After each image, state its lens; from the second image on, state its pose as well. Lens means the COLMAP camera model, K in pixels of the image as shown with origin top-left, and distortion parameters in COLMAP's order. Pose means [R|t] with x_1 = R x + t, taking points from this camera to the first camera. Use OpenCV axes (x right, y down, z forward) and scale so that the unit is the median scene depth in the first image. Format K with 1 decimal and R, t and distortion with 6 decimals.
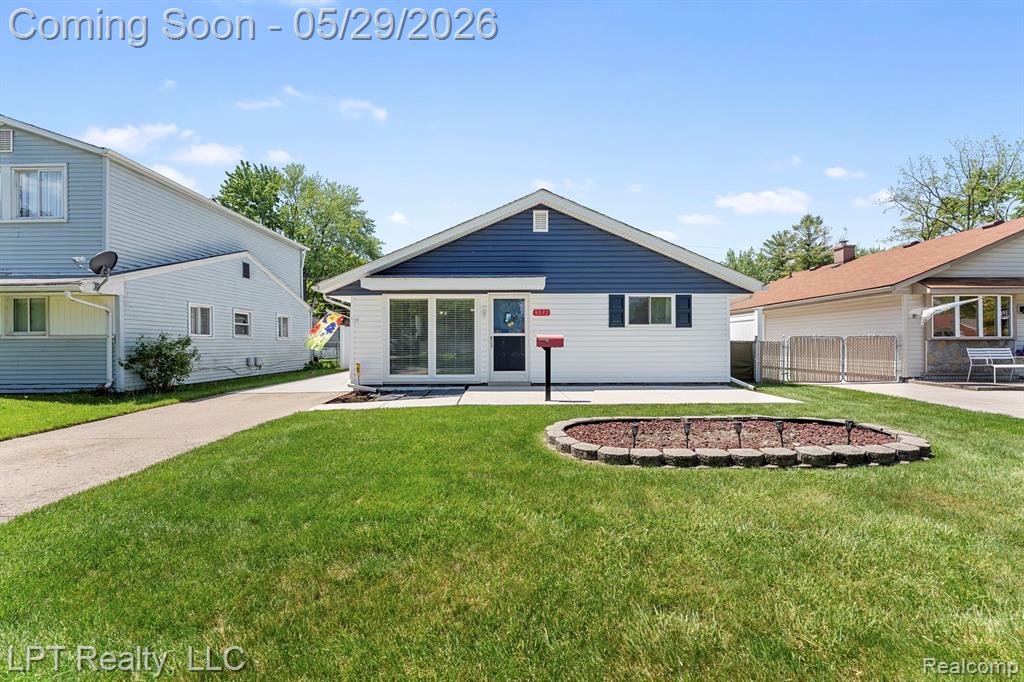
lens RADIAL K [[415.1, 0, 512.0], [0, 415.1, 341.0], [0, 0, 1]] dist [0.001092, 0.000060]
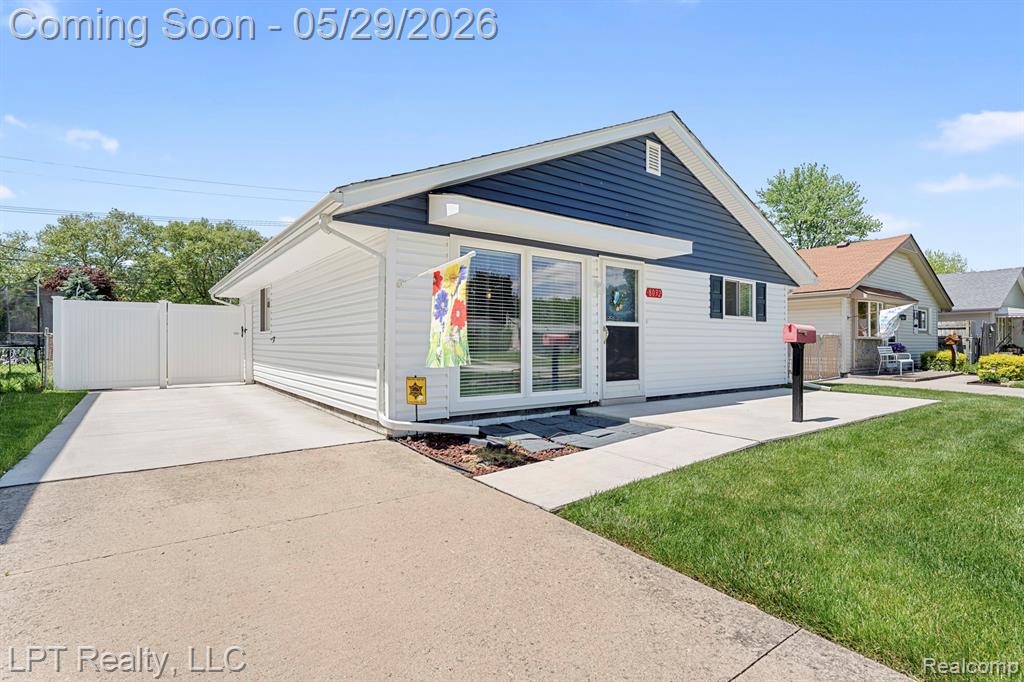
lens RADIAL K [[497.3, 0, 512.0], [0, 497.3, 341.0], [0, 0, 1]] dist [-0.000986, -0.000061]
pose [[0.811060, 0.007784, 0.584911, -0.592628], [-0.009545, 0.999954, -0.000072, 0.012405], [-0.584885, -0.005525, 0.811097, 0.474784]]
